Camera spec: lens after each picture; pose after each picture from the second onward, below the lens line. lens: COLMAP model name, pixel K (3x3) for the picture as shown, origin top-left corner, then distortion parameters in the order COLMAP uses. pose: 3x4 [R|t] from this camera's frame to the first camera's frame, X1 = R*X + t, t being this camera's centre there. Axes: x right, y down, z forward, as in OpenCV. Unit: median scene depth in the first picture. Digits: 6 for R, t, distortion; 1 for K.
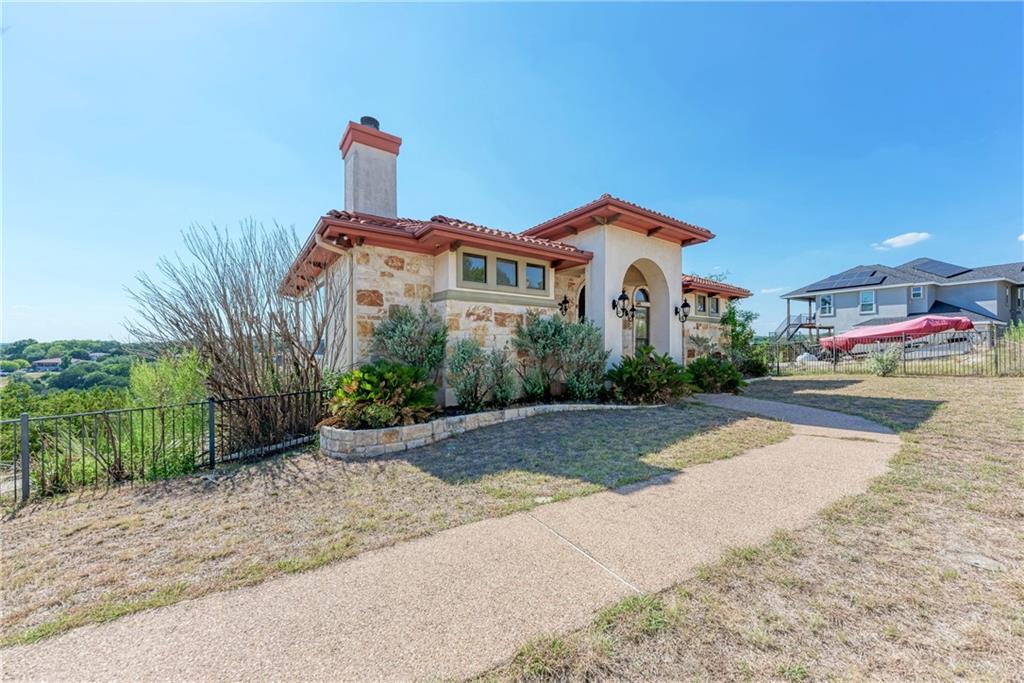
lens RADIAL K [[377.7, 0, 513.2], [0, 377.7, 348.0], [0, 0, 1]] dist [0.000327, -0.006313]
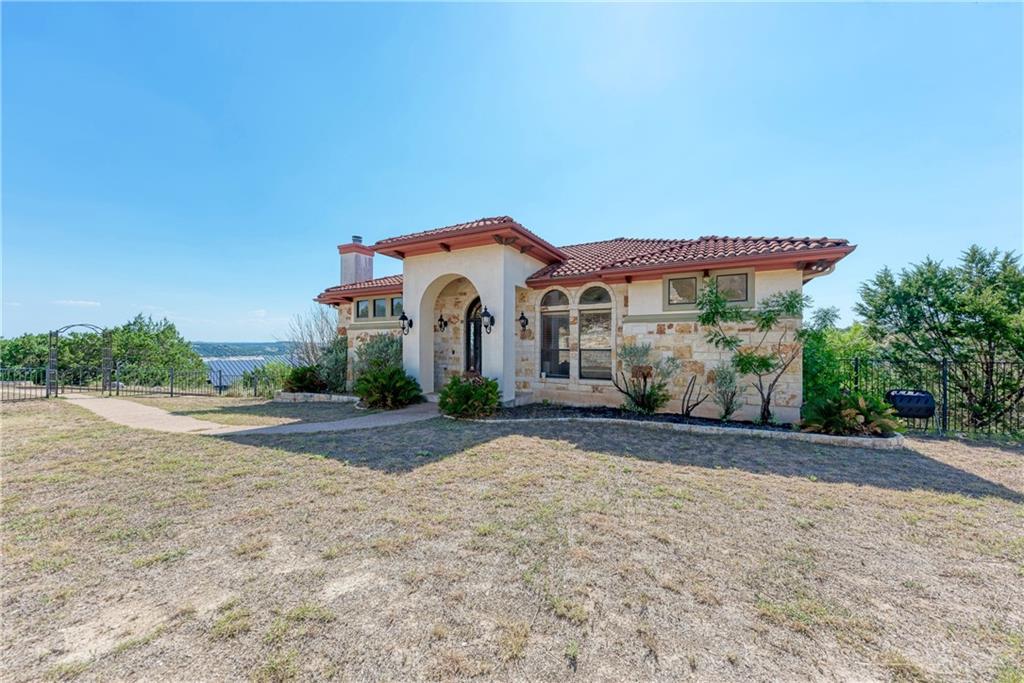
lens RADIAL K [[377.7, 0, 513.2], [0, 377.7, 348.0], [0, 0, 1]] dist [0.000327, -0.006313]
pose [[0.433684, -0.001320, -0.901064, 1.561459], [-0.004104, 0.999986, -0.003440, -0.037686], [0.901056, 0.005189, 0.433672, 0.826055]]
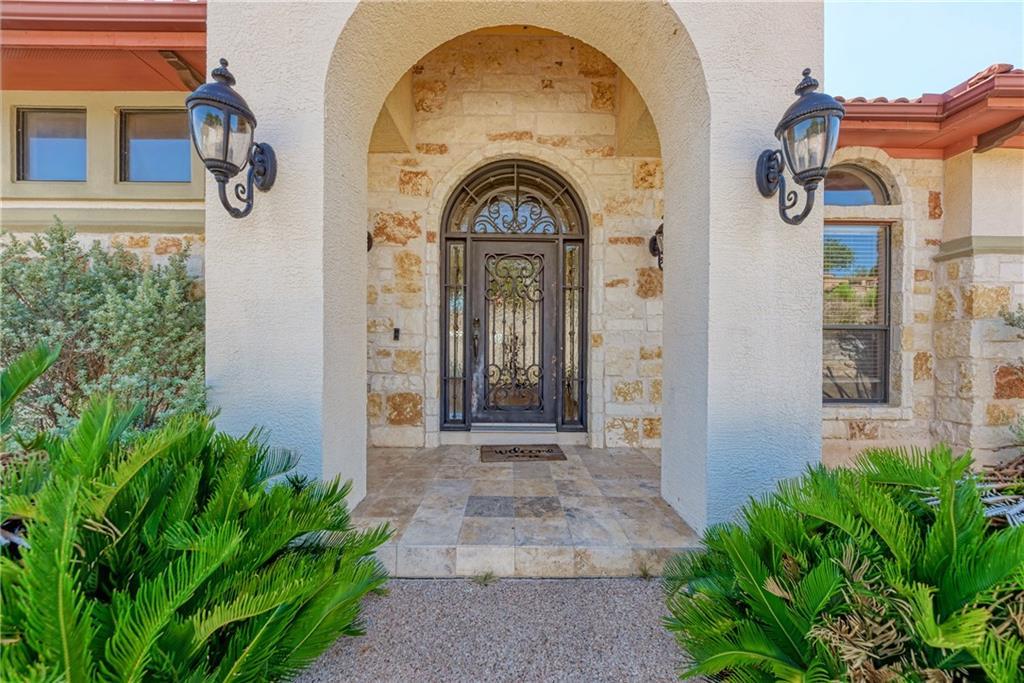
lens RADIAL K [[377.7, 0, 513.2], [0, 377.7, 348.0], [0, 0, 1]] dist [0.000327, -0.006313]
pose [[0.815731, -0.004268, -0.578415, 0.544802], [-0.002332, 0.999940, -0.010667, -0.005953], [0.578426, 0.010050, 0.815673, 0.962042]]
